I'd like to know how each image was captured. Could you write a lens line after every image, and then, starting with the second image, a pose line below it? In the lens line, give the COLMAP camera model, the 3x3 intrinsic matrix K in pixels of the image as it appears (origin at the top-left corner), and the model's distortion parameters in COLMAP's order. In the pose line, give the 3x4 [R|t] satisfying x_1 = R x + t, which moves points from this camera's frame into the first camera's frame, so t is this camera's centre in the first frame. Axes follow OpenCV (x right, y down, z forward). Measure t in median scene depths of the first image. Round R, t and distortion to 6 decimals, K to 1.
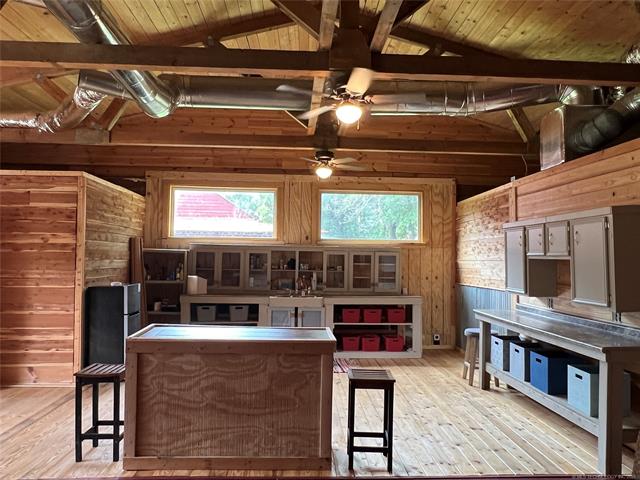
lens RADIAL K [[481.2, 0, 321.0], [0, 481.2, 240.9], [0, 0, 1]] dist [0.000489, -0.013945]
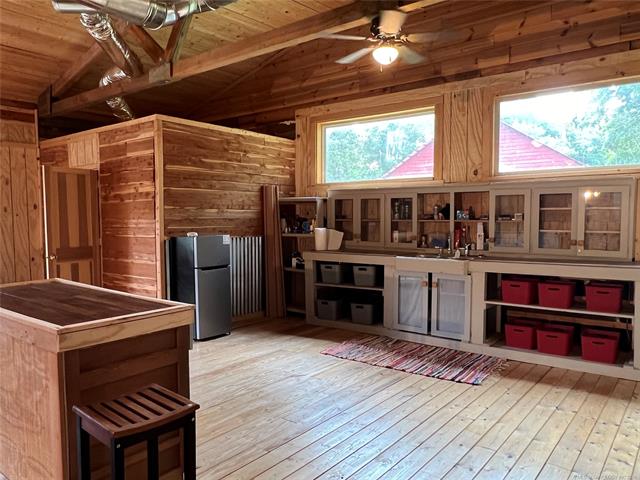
lens RADIAL K [[481.2, 0, 317.3], [0, 481.2, 243.2], [0, 0, 1]] dist [0.000489, -0.013945]
pose [[0.746121, 0.019406, -0.665527, 0.319635], [0.037298, 0.996787, 0.070880, 0.045174], [0.664765, -0.077708, 0.743000, 0.427259]]
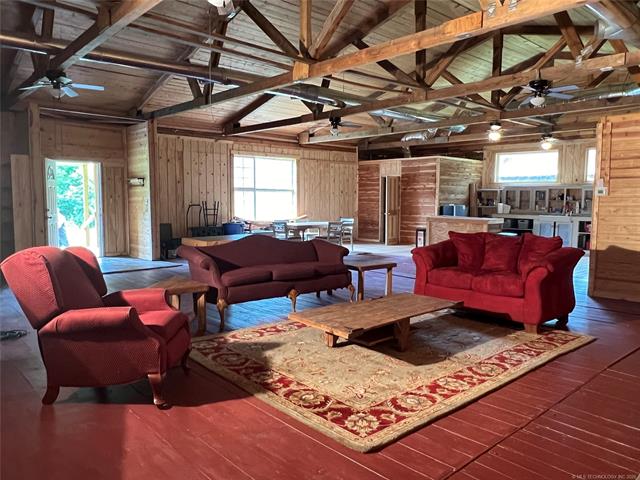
lens RADIAL K [[481.2, 0, 317.3], [0, 481.2, 242.2], [0, 0, 1]] dist [0.000489, -0.013945]
pose [[0.622656, 0.063220, -0.779938, 0.842495], [0.026834, 0.994420, 0.102027, 0.015069], [0.782036, -0.084456, 0.617485, -0.793338]]
